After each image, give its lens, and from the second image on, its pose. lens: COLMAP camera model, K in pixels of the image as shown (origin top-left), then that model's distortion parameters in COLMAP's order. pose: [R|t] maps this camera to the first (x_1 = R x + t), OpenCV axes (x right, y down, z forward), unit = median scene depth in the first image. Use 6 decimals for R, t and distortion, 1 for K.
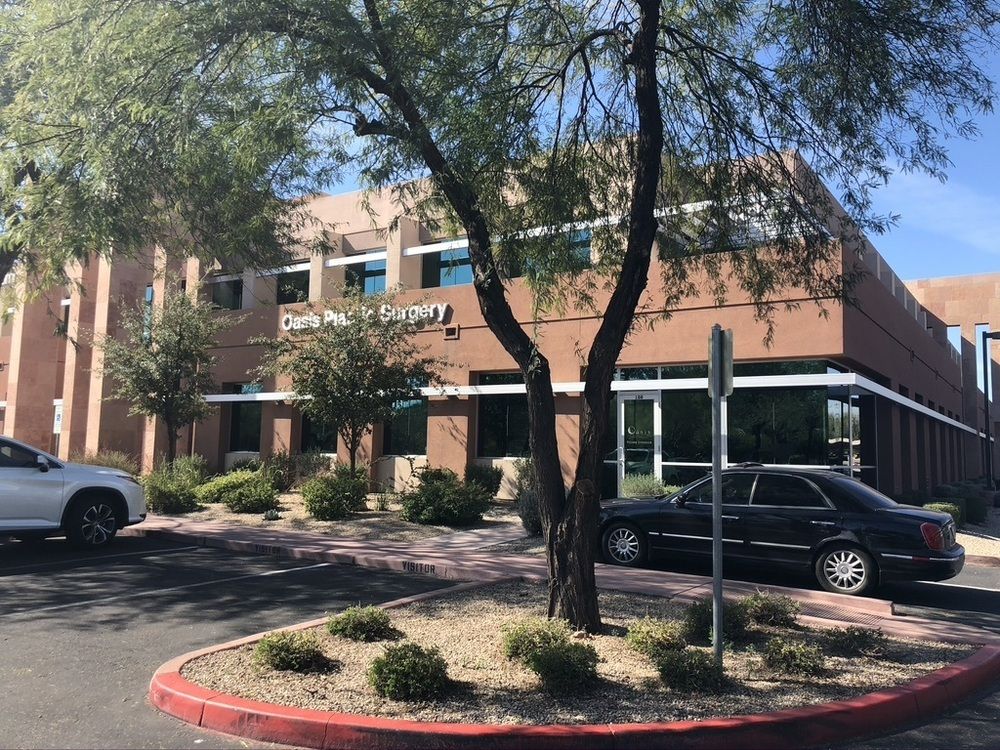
lens RADIAL K [[815.8, 0, 500.0], [0, 815.8, 375.0], [0, 0, 1]] dist [0.155318, -0.358455]
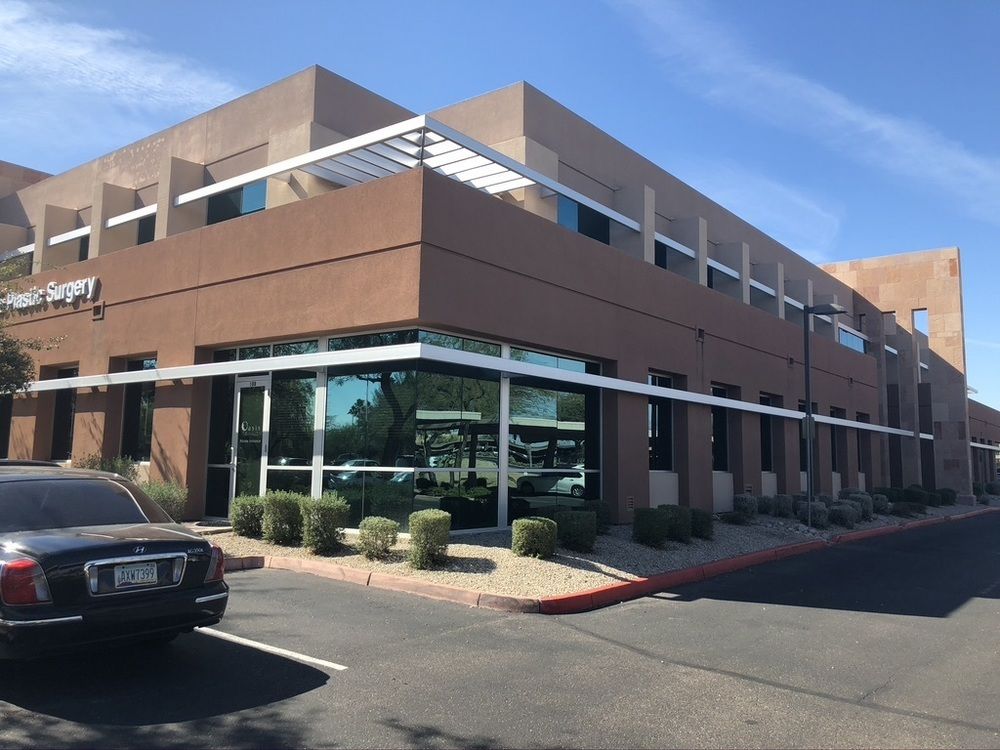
lens RADIAL K [[815.8, 0, 500.0], [0, 815.8, 375.0], [0, 0, 1]] dist [0.155318, -0.358455]
pose [[0.997266, -0.011930, -0.072931, 0.460773], [0.010987, 0.999851, -0.013312, 0.031591], [0.073079, 0.012474, 0.997248, 0.221715]]
